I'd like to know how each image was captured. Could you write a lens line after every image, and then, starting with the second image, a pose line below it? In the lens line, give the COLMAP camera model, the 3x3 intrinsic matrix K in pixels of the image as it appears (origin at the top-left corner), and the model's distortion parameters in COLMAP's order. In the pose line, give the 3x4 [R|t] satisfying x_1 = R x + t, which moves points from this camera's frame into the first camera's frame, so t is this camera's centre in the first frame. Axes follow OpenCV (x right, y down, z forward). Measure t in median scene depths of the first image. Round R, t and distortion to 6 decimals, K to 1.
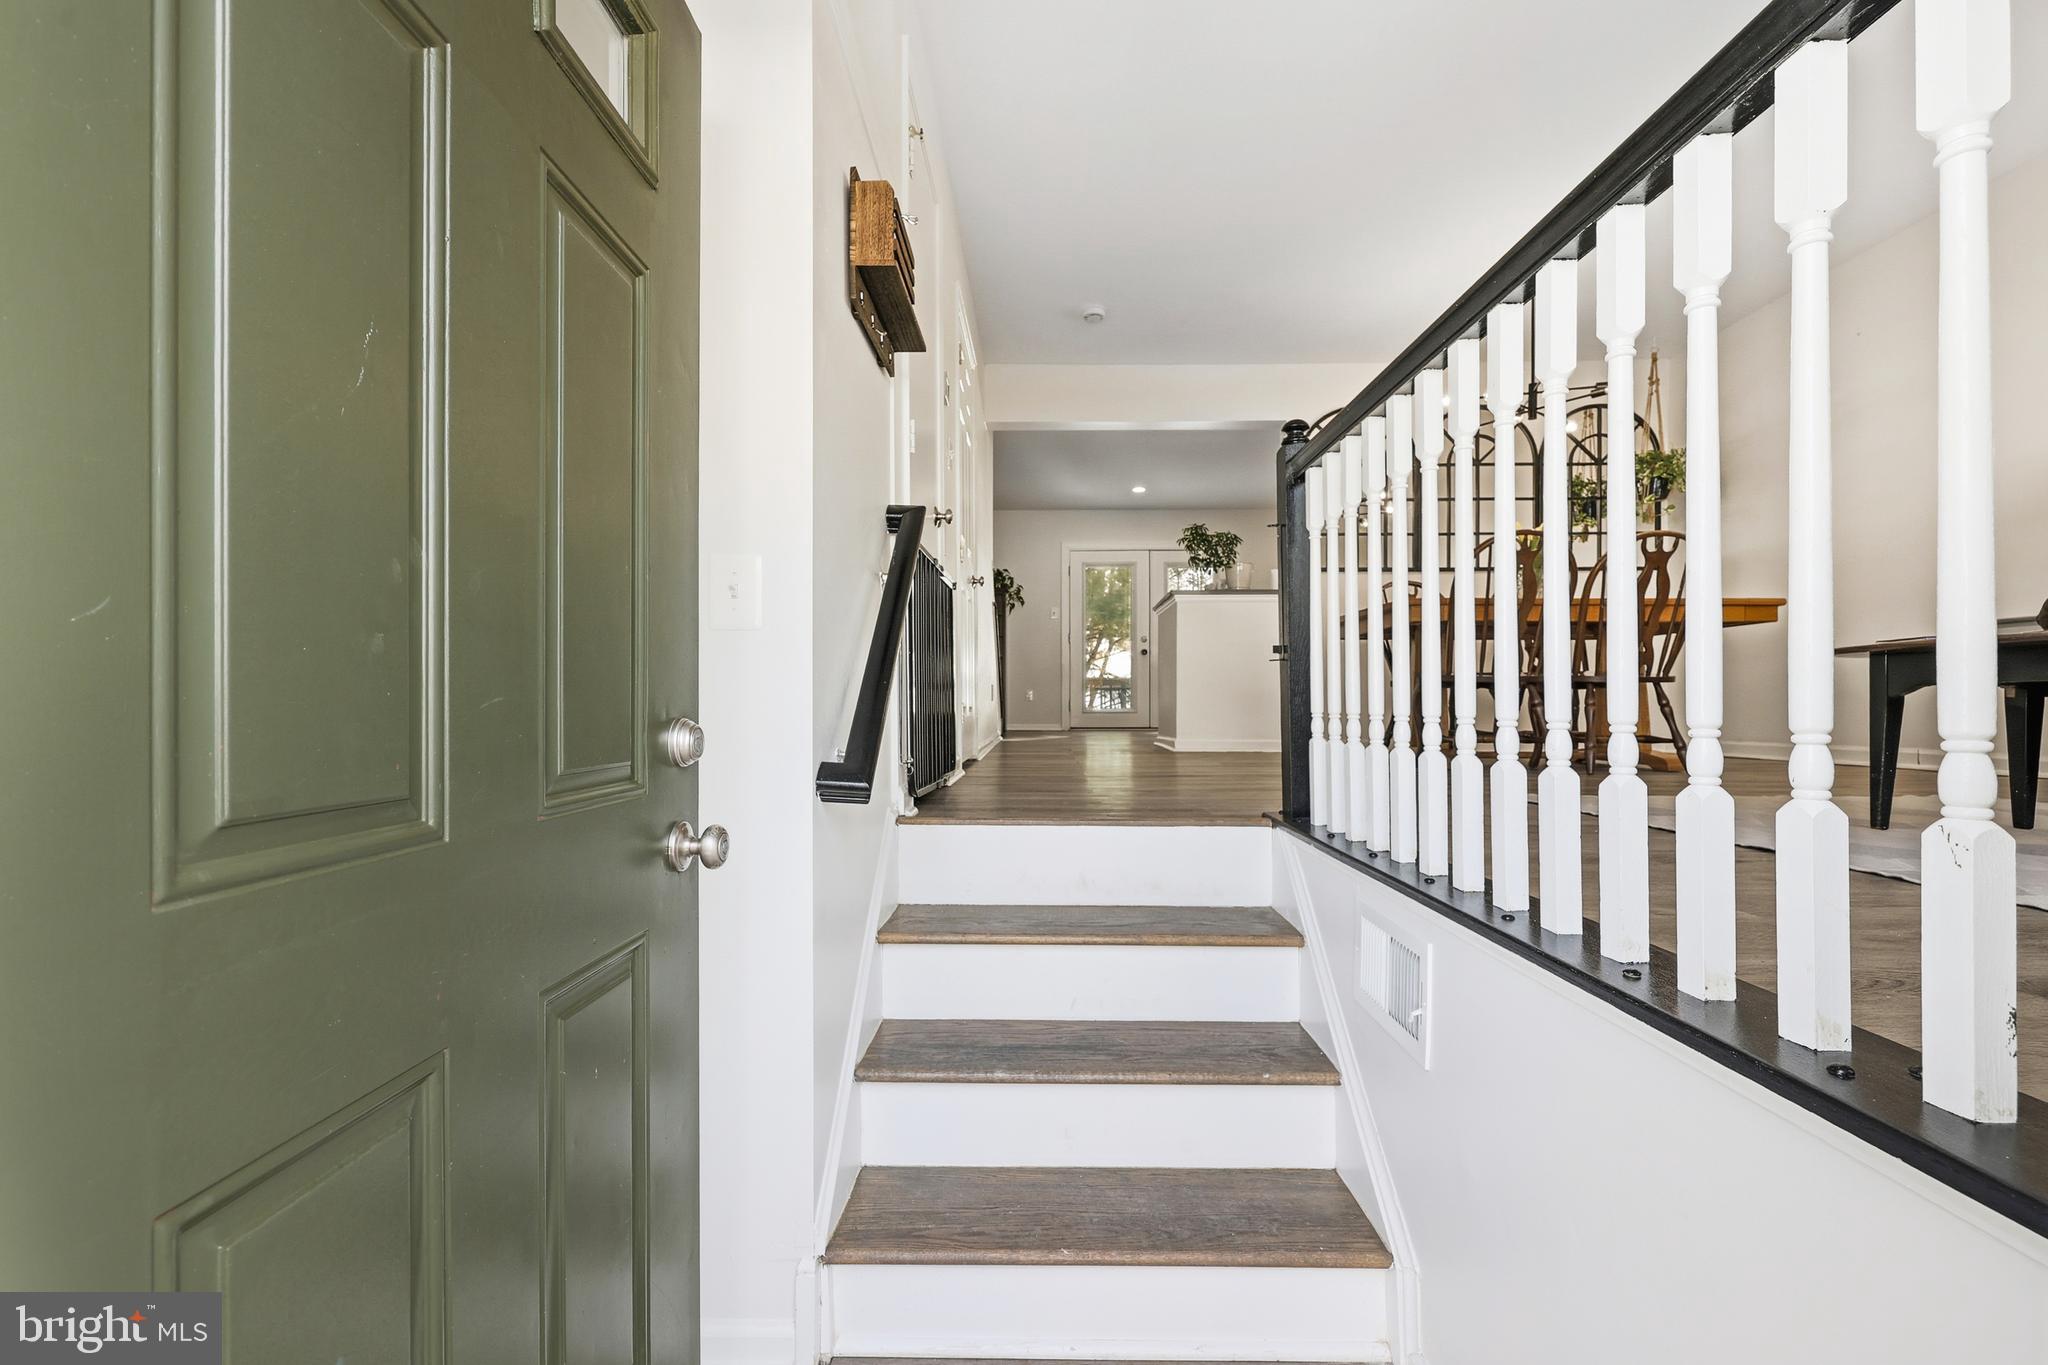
lens RADIAL K [[823.7, 0, 1024.4], [0, 823.7, 696.4], [0, 0, 1]] dist [-0.011563, -0.000097]
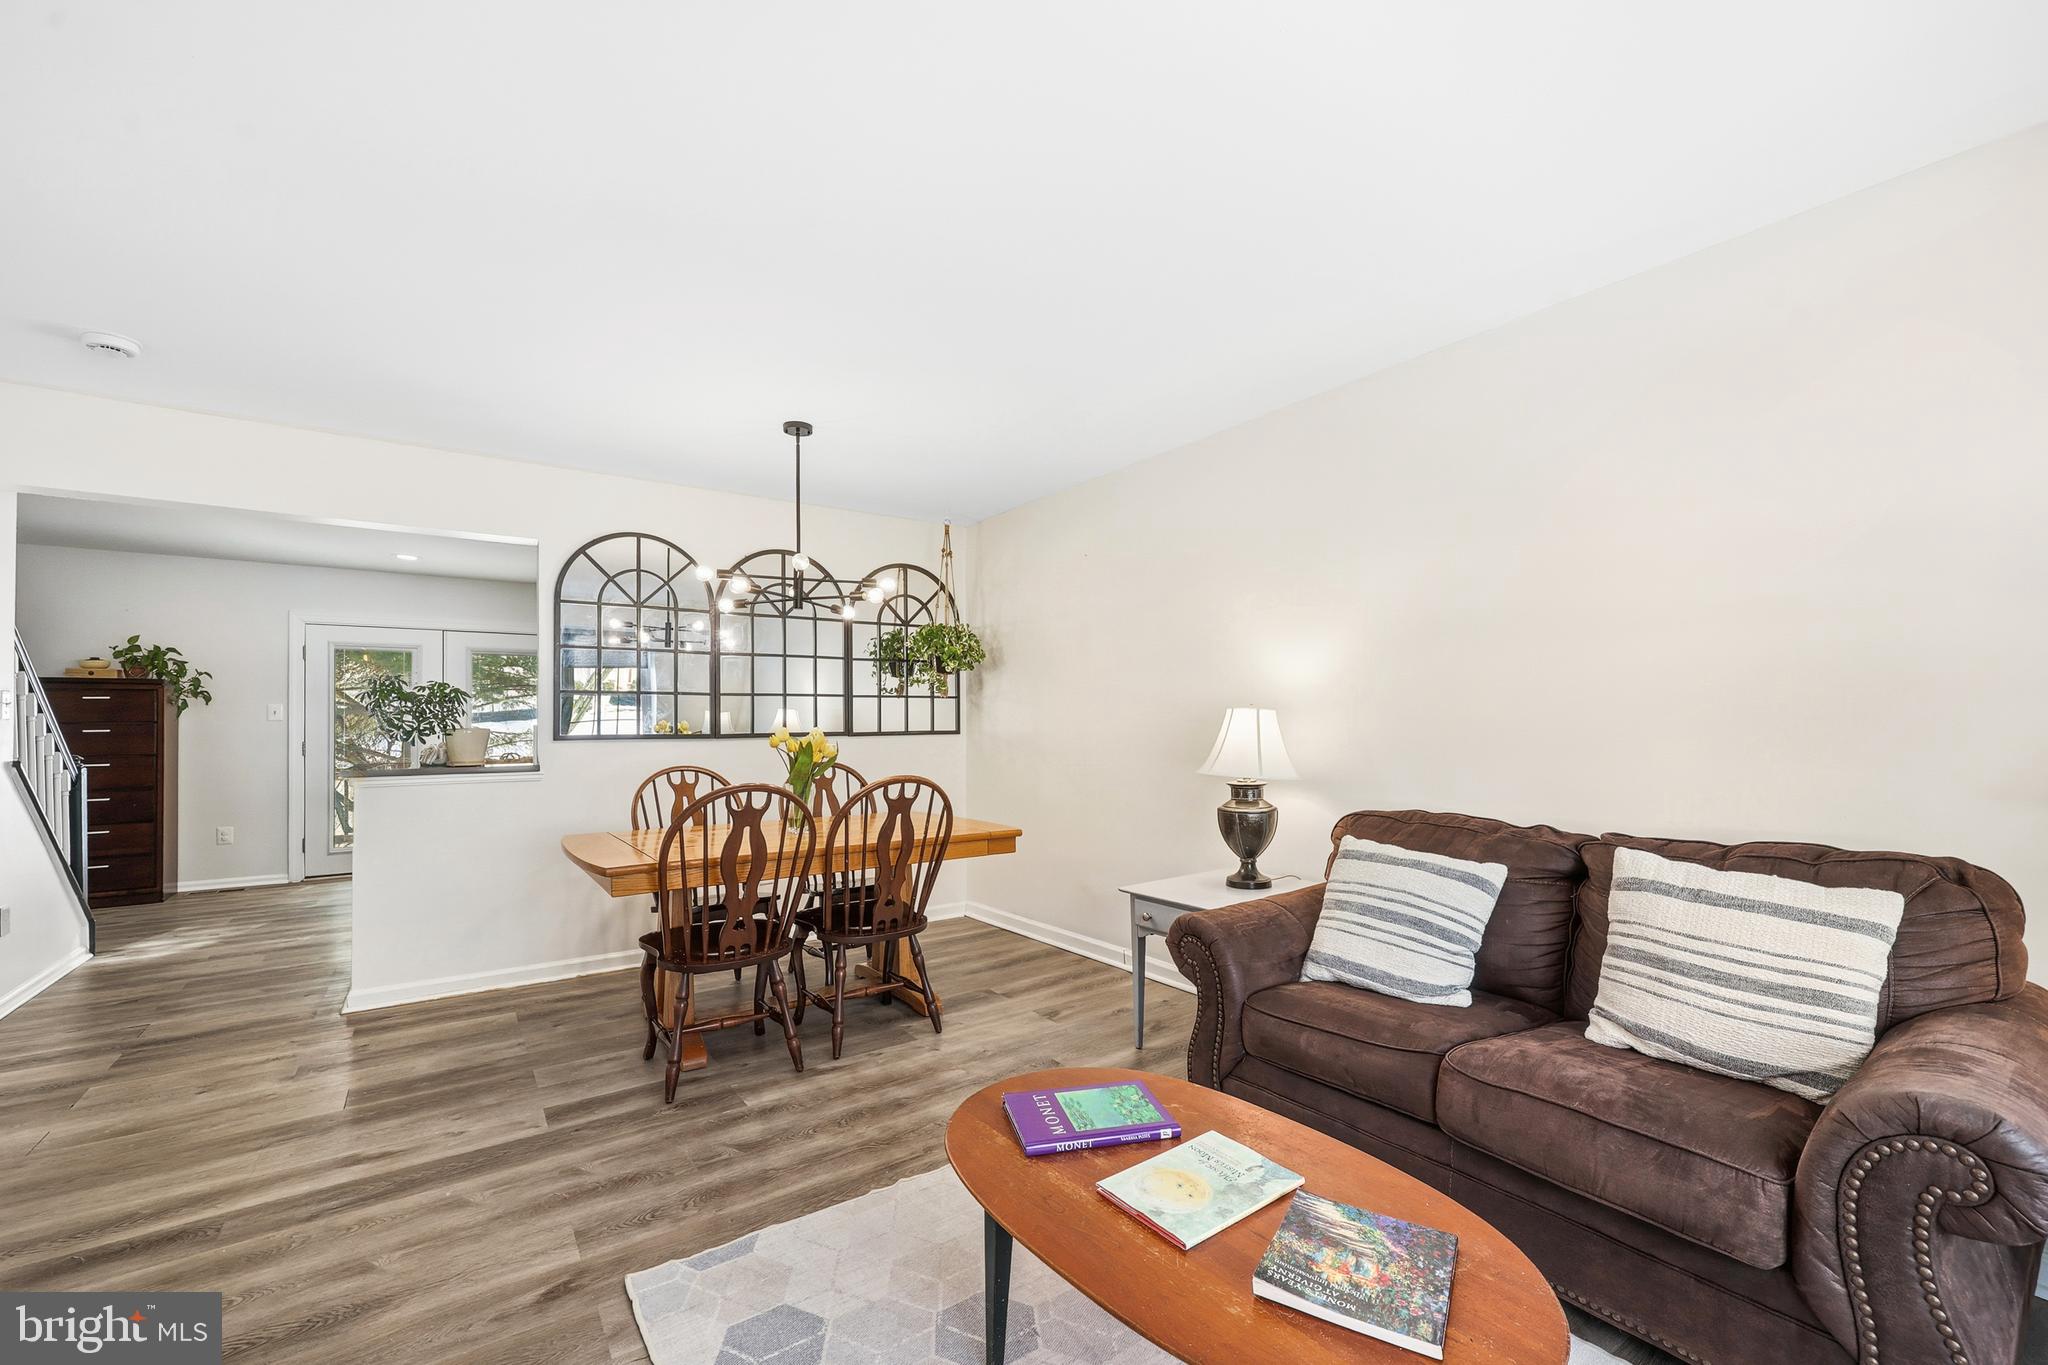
lens RADIAL K [[823.7, 0, 1032.9], [0, 823.7, 709.8], [0, 0, 1]] dist [-0.011563, -0.000097]
pose [[0.792041, -0.000590, 0.610467, 0.222344], [0.004066, 0.999982, -0.004310, -0.177167], [-0.610454, 0.005896, 0.792030, 0.127943]]
